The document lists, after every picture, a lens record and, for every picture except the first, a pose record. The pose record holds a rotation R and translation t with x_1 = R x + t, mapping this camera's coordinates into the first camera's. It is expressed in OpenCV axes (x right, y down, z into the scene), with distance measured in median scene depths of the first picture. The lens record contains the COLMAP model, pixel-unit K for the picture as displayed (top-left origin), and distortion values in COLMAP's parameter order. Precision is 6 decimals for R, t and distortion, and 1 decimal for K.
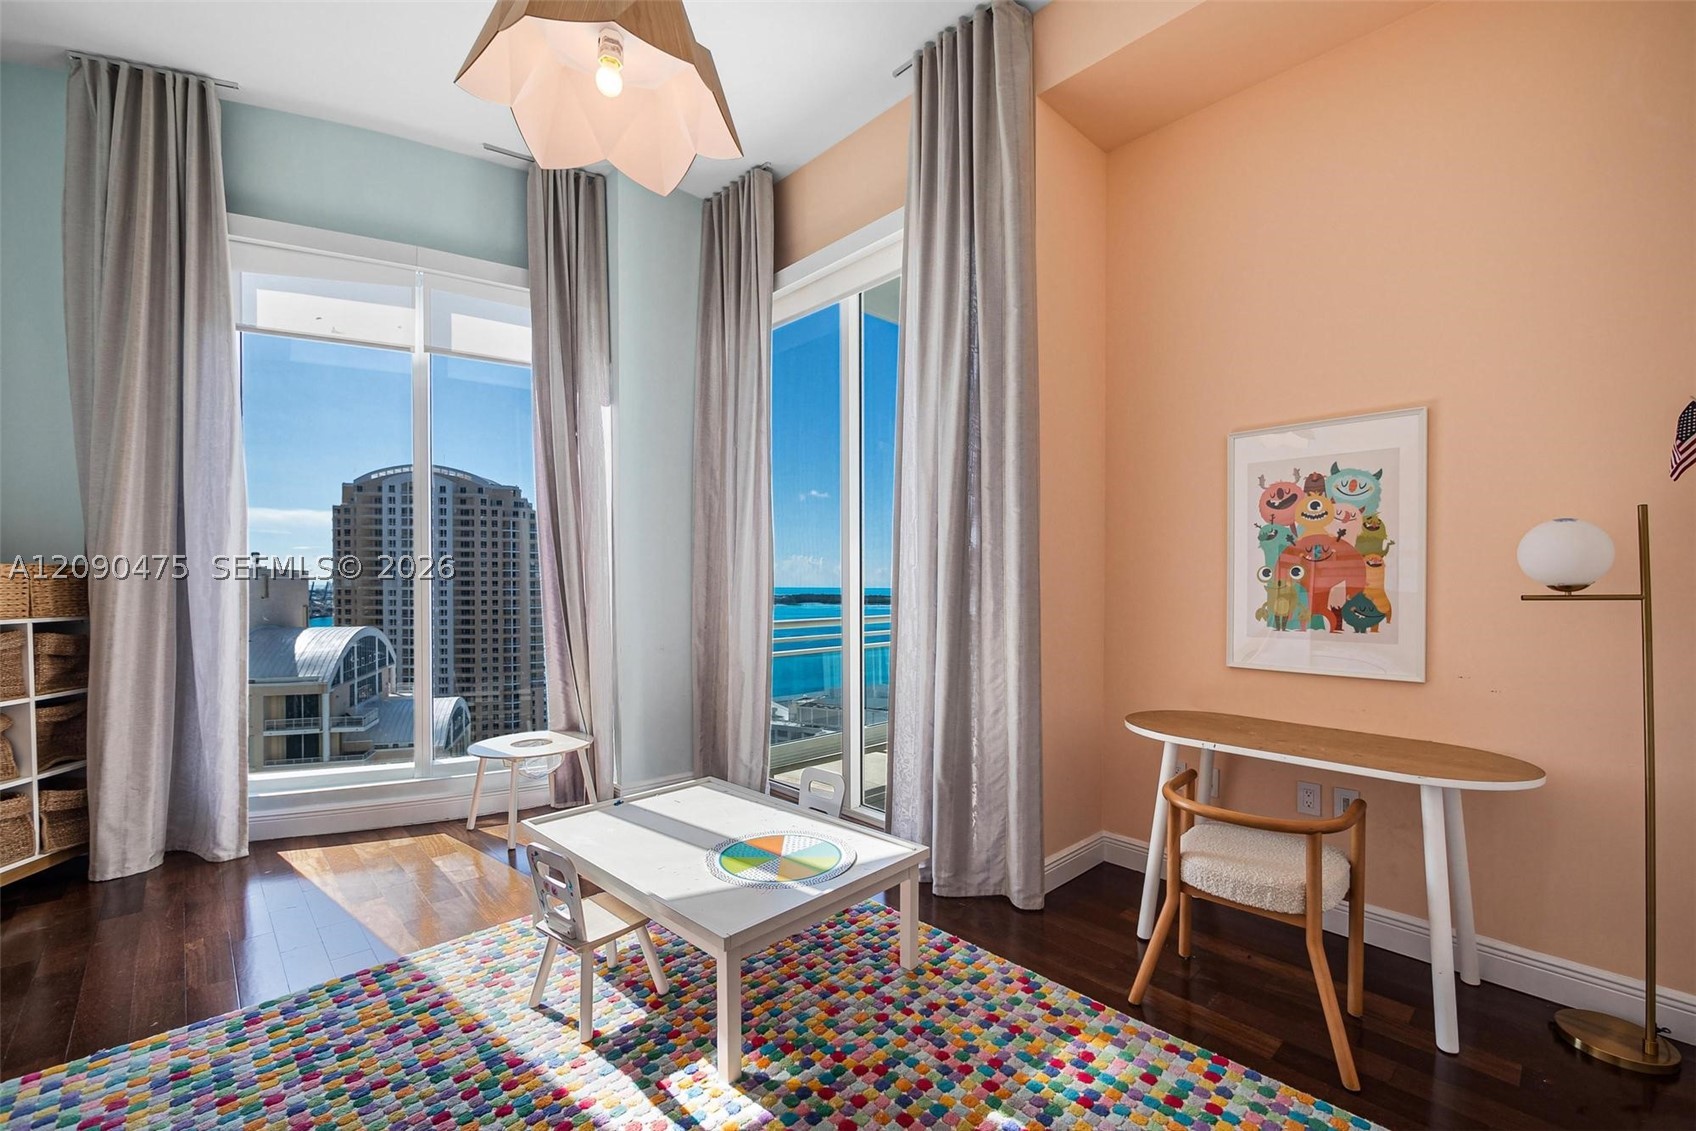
lens RADIAL K [[722.9, 0, 846.7], [0, 722.9, 574.7], [0, 0, 1]] dist [-0.003950, -0.000487]
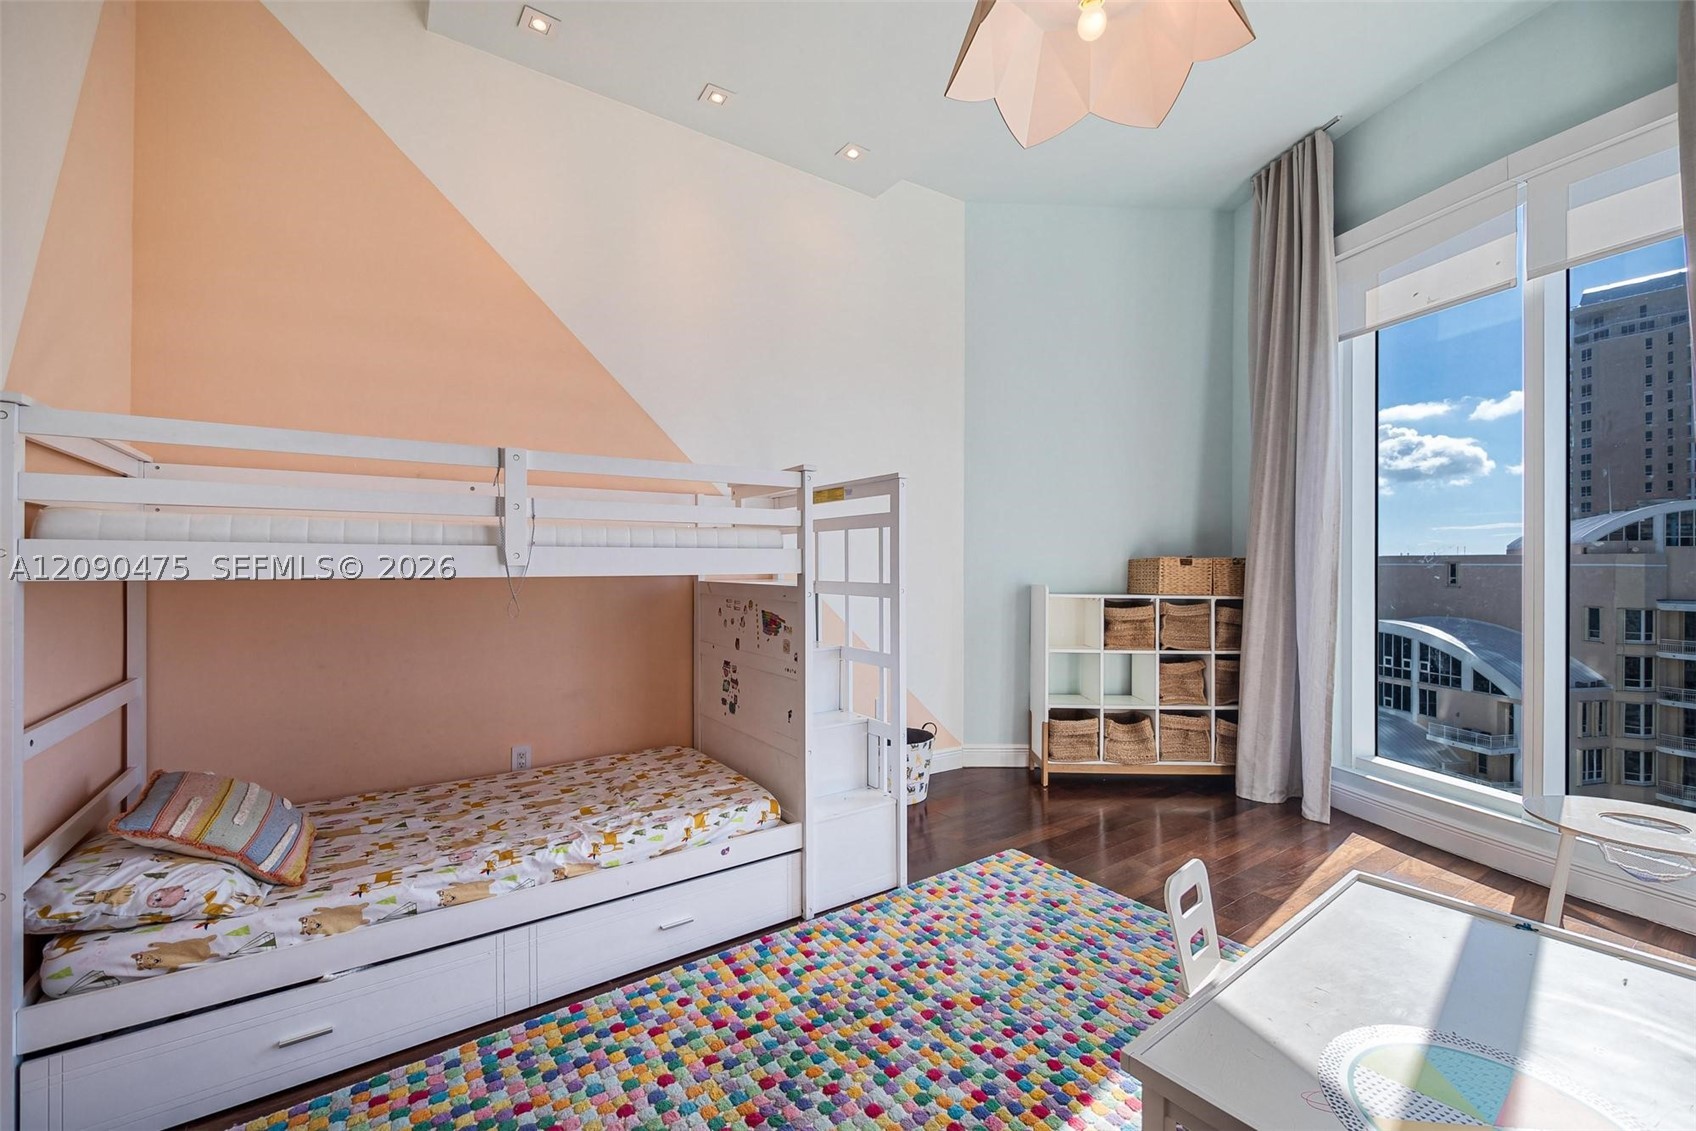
lens RADIAL K [[685.9, 0, 848.0], [0, 685.9, 565.5], [0, 0, 1]] dist [0.001129, 0.000279]
pose [[-0.123316, -0.005053, -0.992355, 0.307809], [0.004009, 0.999976, -0.005590, 0.004650], [0.992359, -0.004668, -0.123293, 0.442046]]
